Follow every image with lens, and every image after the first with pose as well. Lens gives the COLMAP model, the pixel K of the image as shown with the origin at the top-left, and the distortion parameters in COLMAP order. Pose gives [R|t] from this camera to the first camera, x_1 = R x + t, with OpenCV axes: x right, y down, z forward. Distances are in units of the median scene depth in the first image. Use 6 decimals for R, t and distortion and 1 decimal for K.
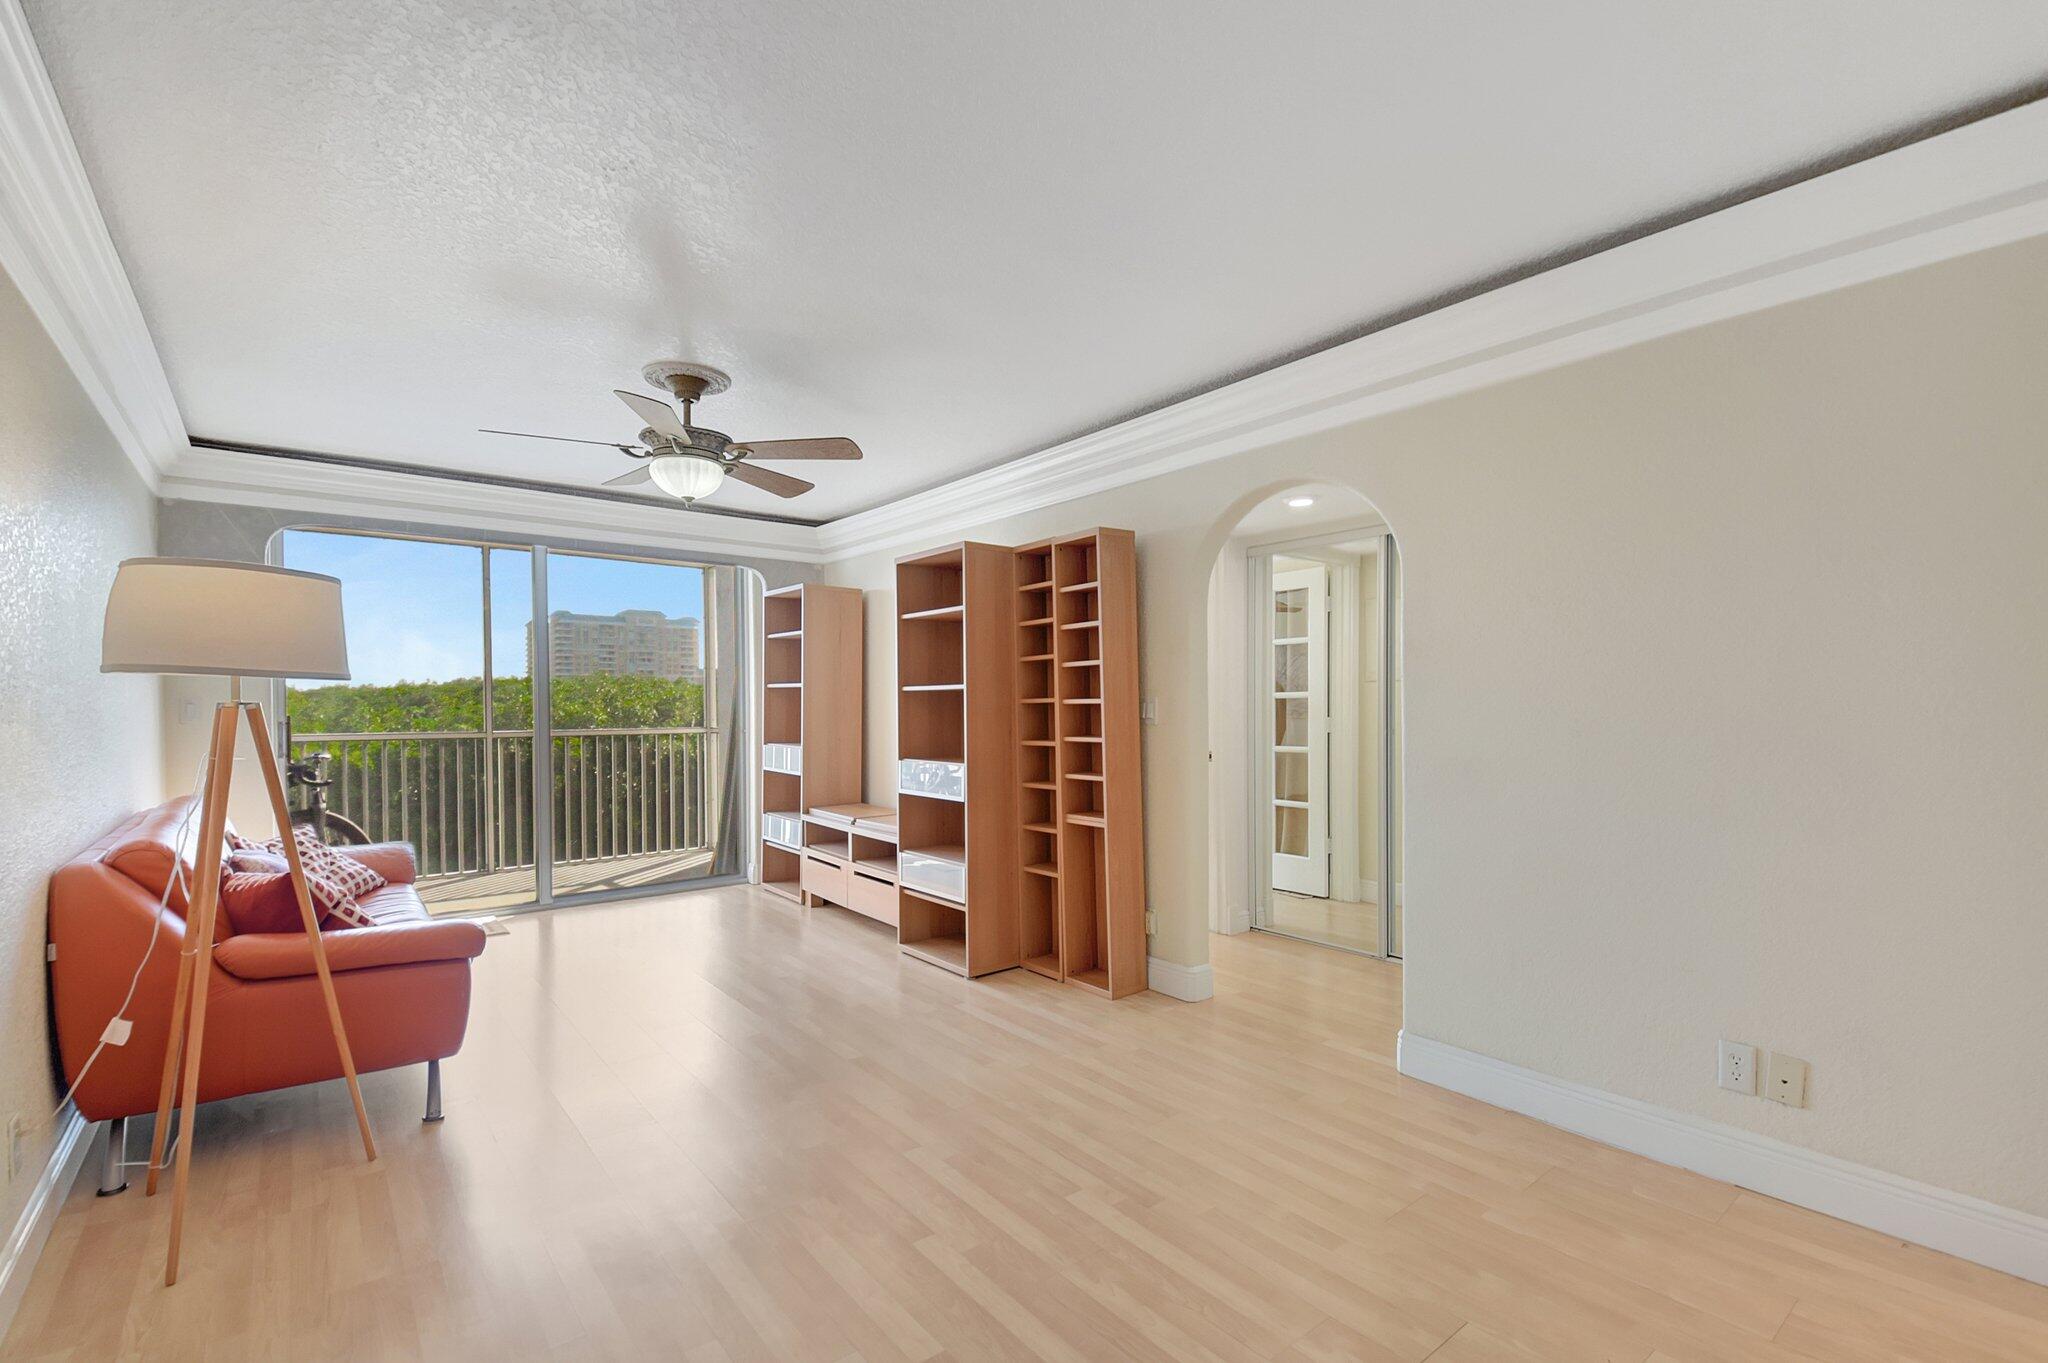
lens RADIAL K [[914.2, 0, 1019.1], [0, 914.2, 711.3], [0, 0, 1]] dist [0.016579, -0.018858]
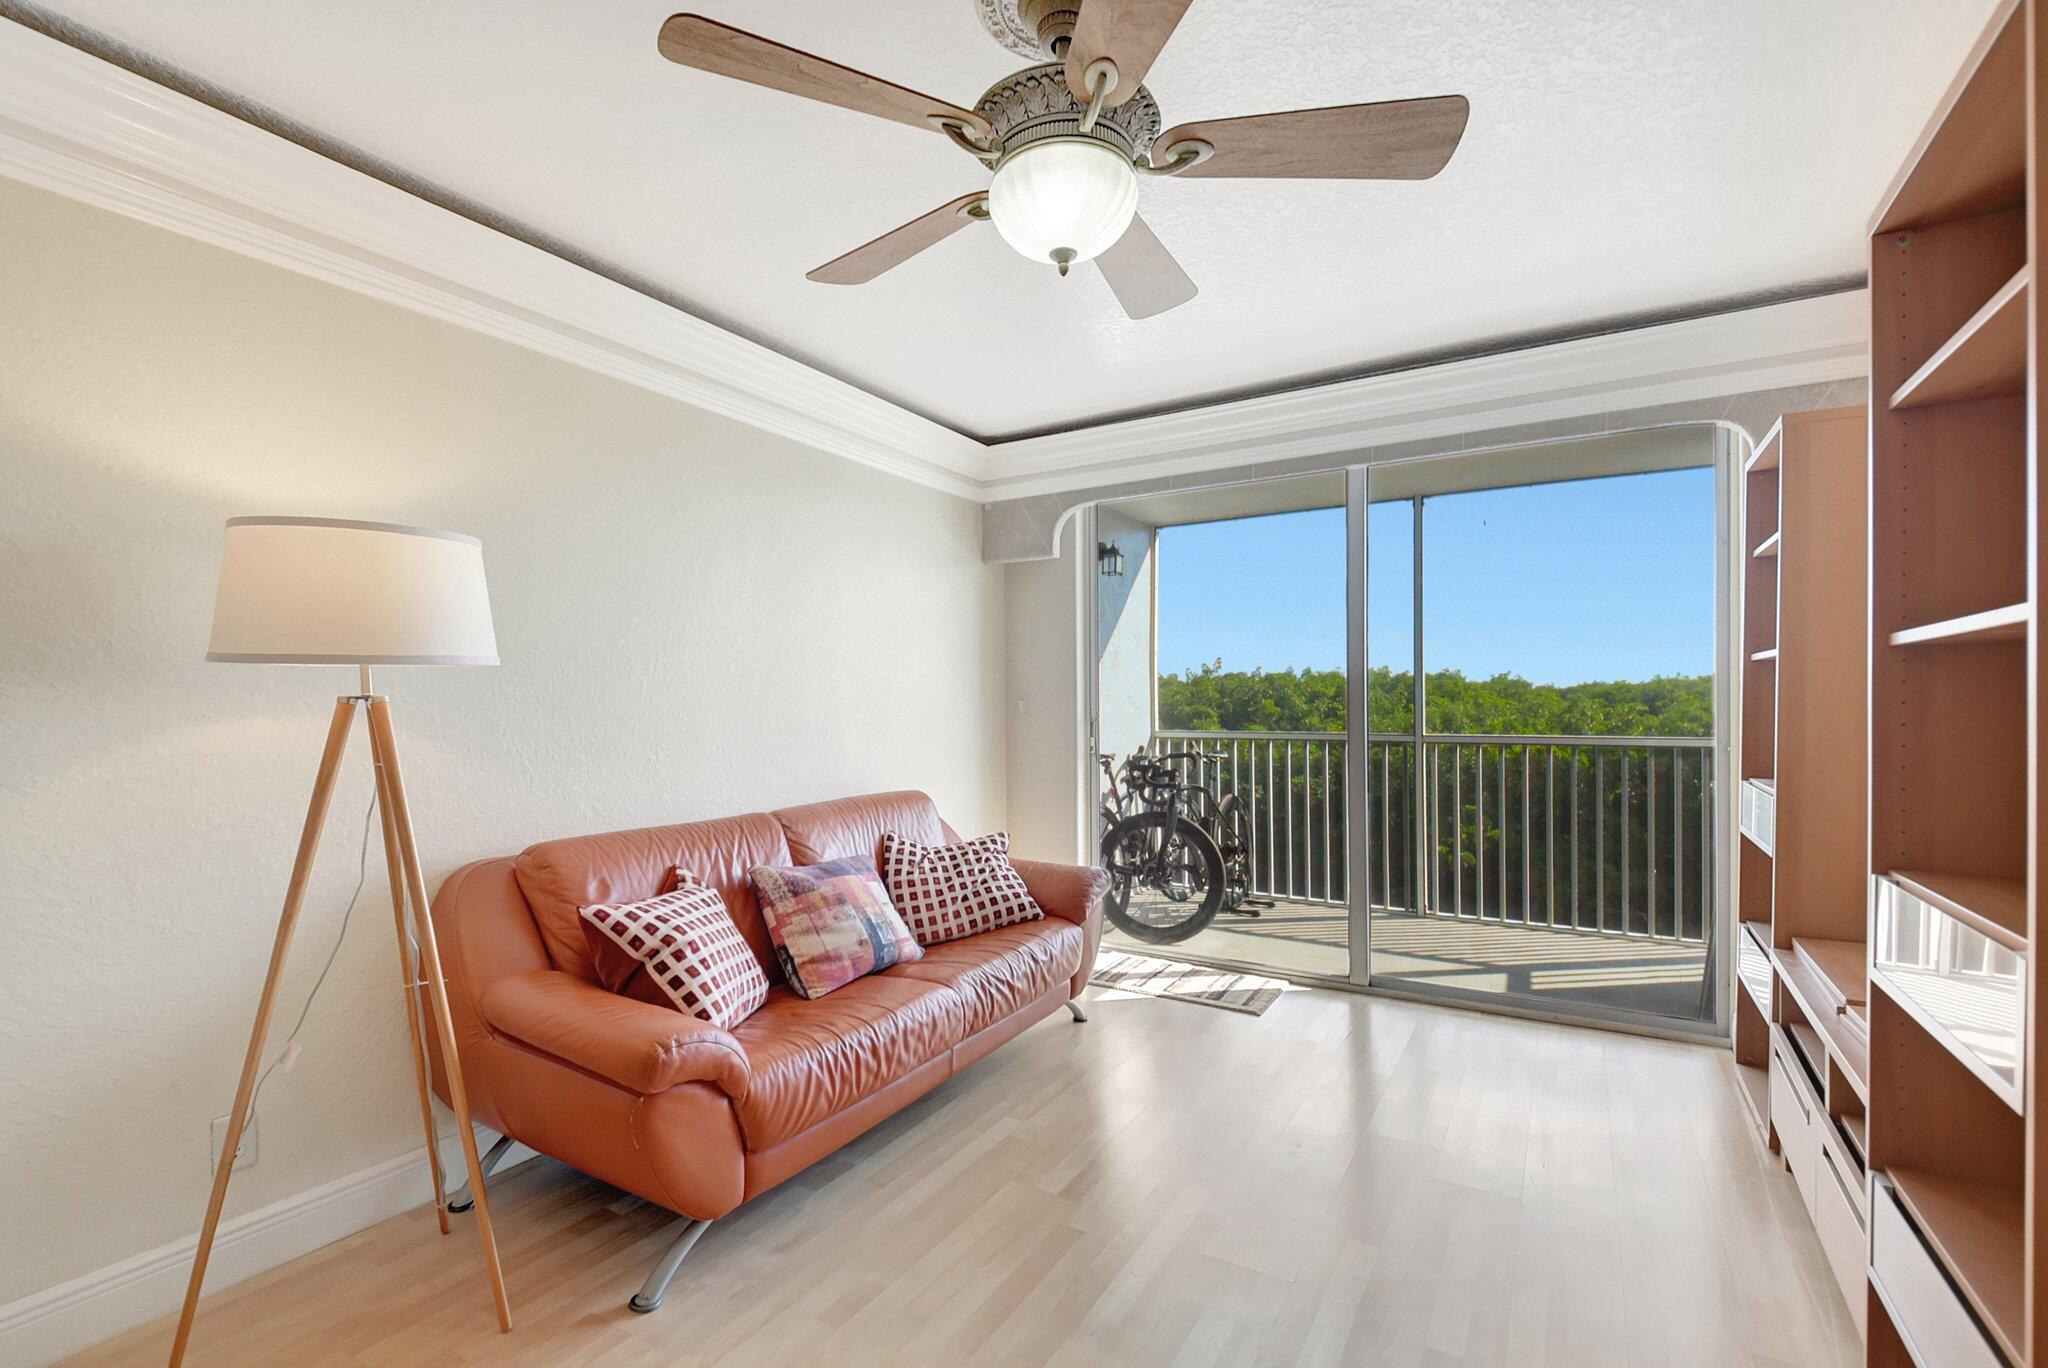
lens RADIAL K [[914.2, 0, 1019.1], [0, 914.2, 713.8], [0, 0, 1]] dist [0.016579, -0.018858]
pose [[0.339154, 0.015182, -0.940608, 0.042296], [-0.008884, 0.999877, 0.012935, -0.003188], [0.940689, 0.003969, 0.339247, 0.415028]]
